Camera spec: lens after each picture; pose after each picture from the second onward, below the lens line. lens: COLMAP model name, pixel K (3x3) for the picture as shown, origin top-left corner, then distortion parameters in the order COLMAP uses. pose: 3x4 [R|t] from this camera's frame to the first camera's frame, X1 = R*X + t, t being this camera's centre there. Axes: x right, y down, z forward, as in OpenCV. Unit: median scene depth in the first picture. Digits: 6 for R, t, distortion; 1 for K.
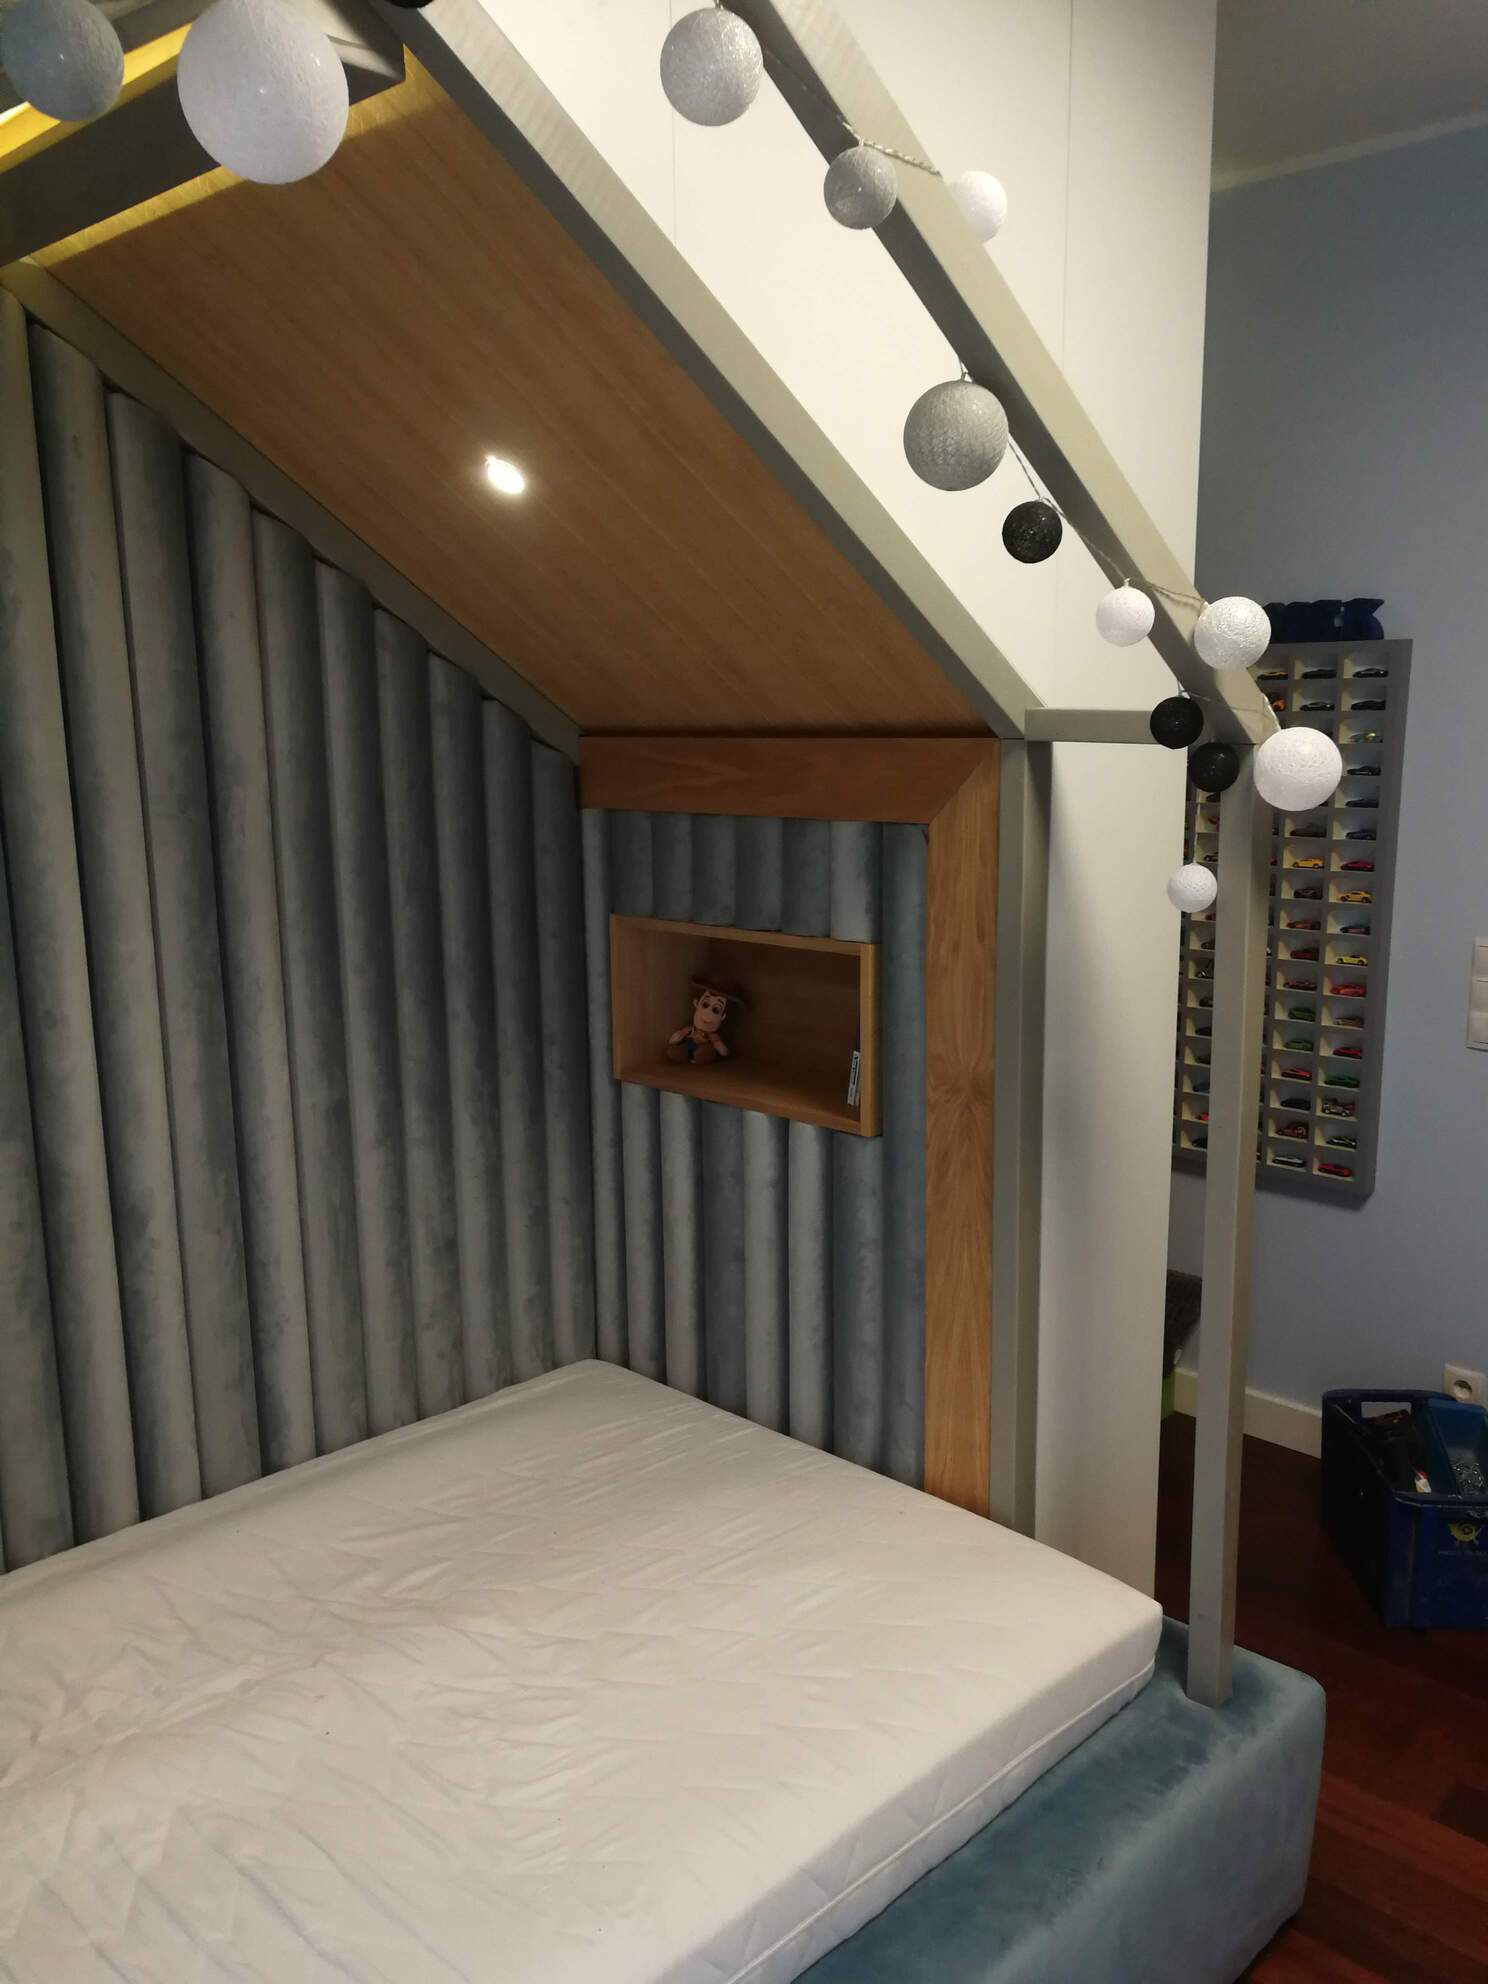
lens RADIAL K [[1593.9, 0, 744.0], [0, 1593.9, 992.0], [0, 0, 1]] dist [0.060767, -0.076085]
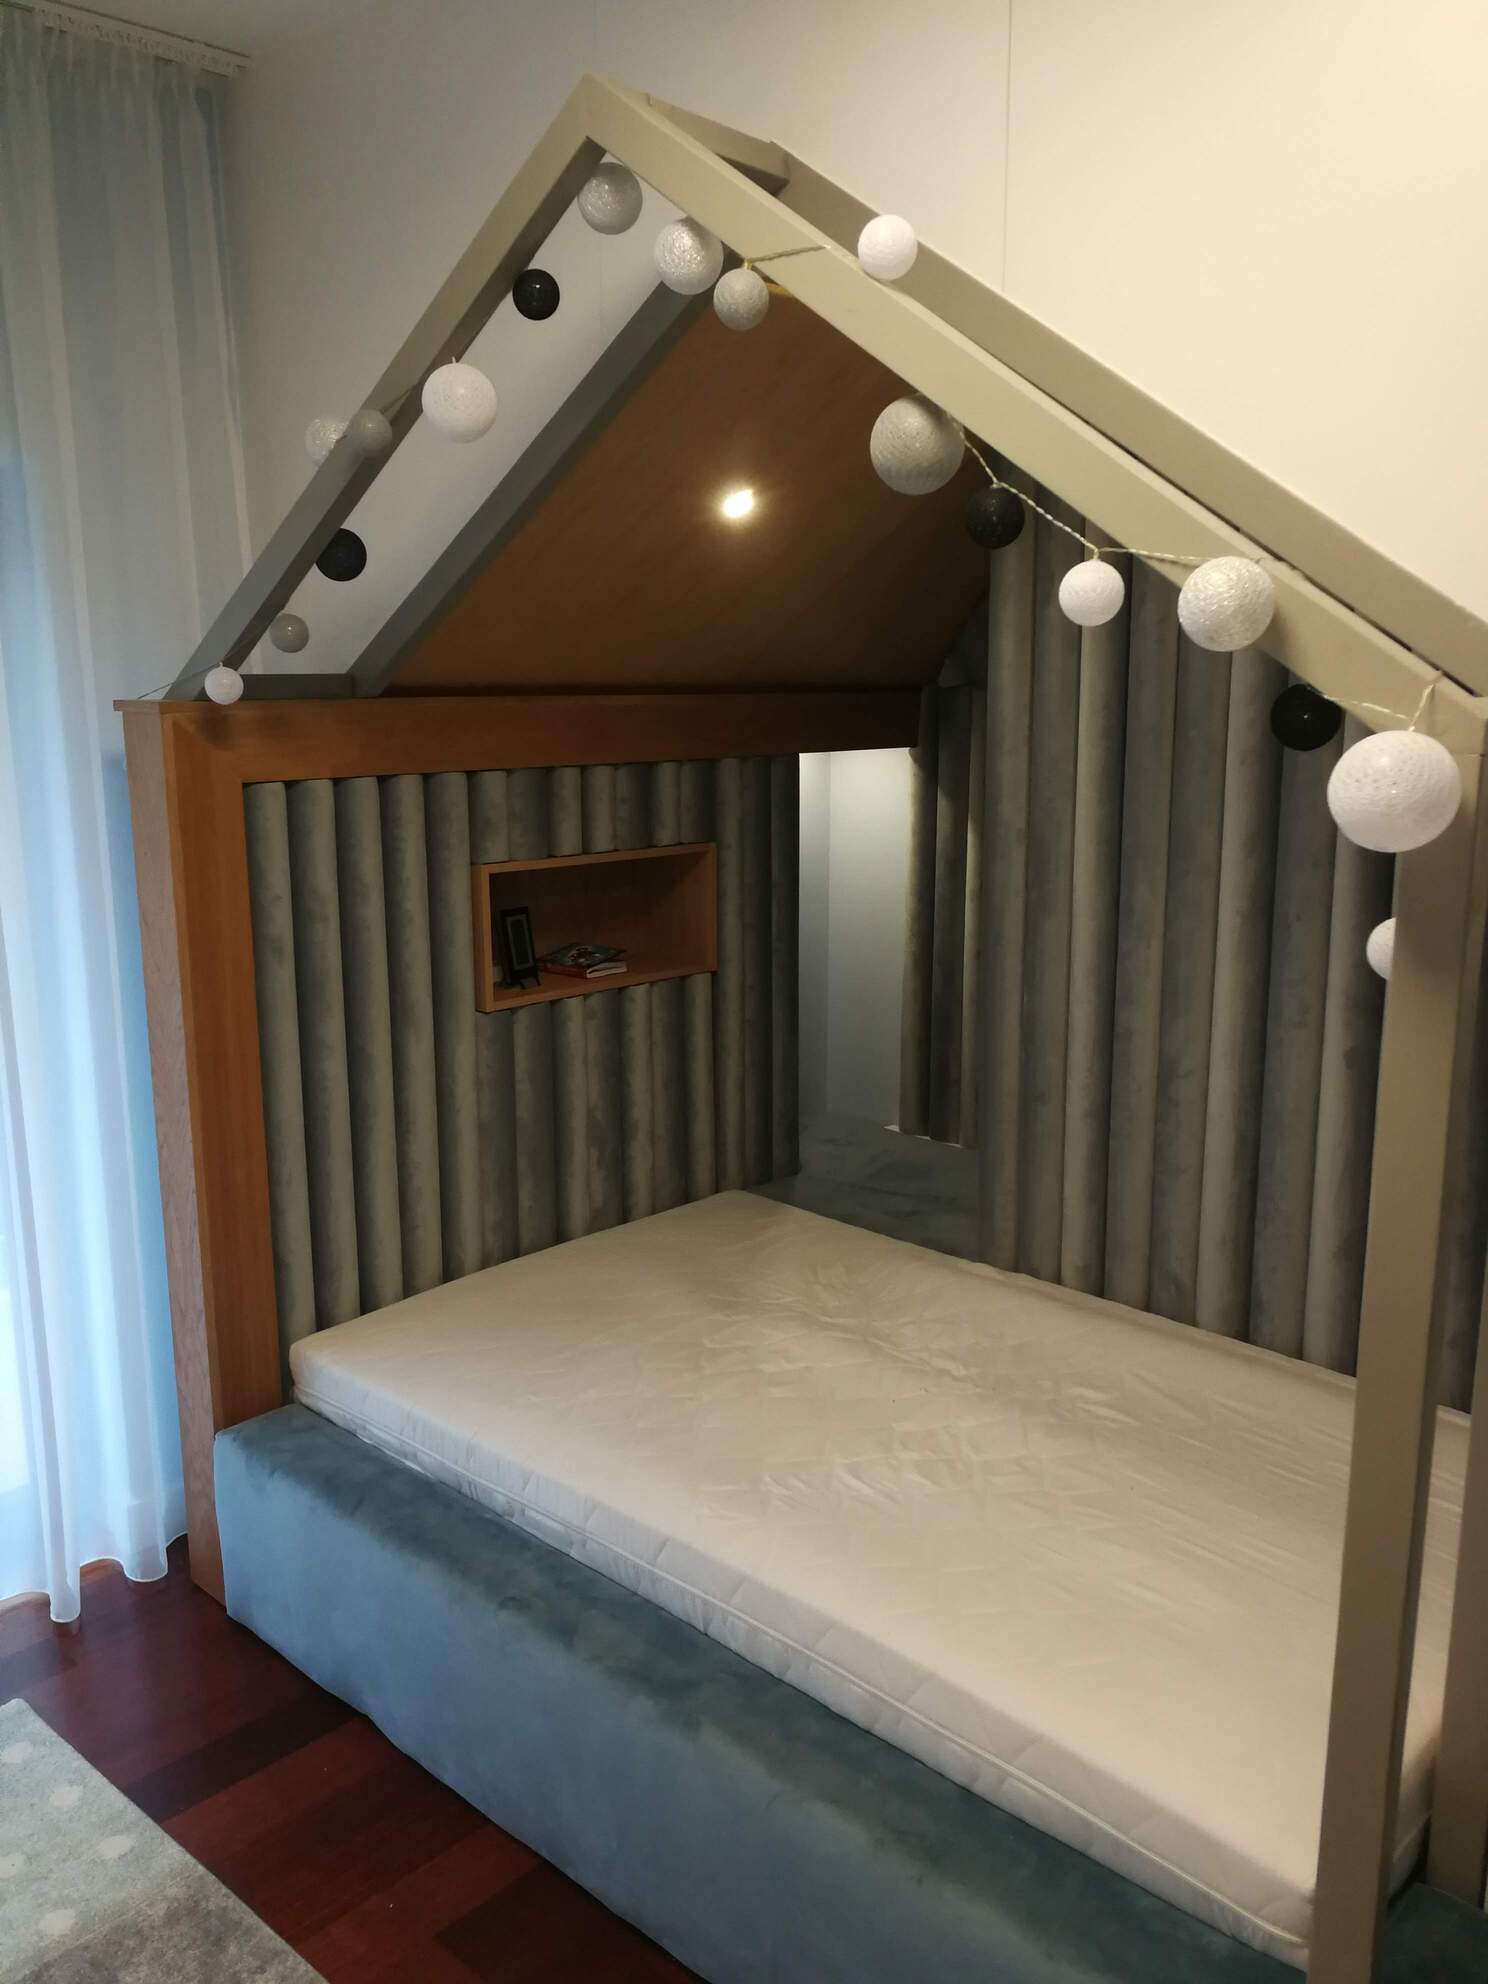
lens RADIAL K [[1593.9, 0, 744.0], [0, 1593.9, 992.0], [0, 0, 1]] dist [0.060767, -0.076085]
pose [[0.045599, 0.209183, -0.976813, 0.782878], [-0.183834, 0.962887, 0.197619, -0.108333], [0.981899, 0.170560, 0.082361, 0.517766]]
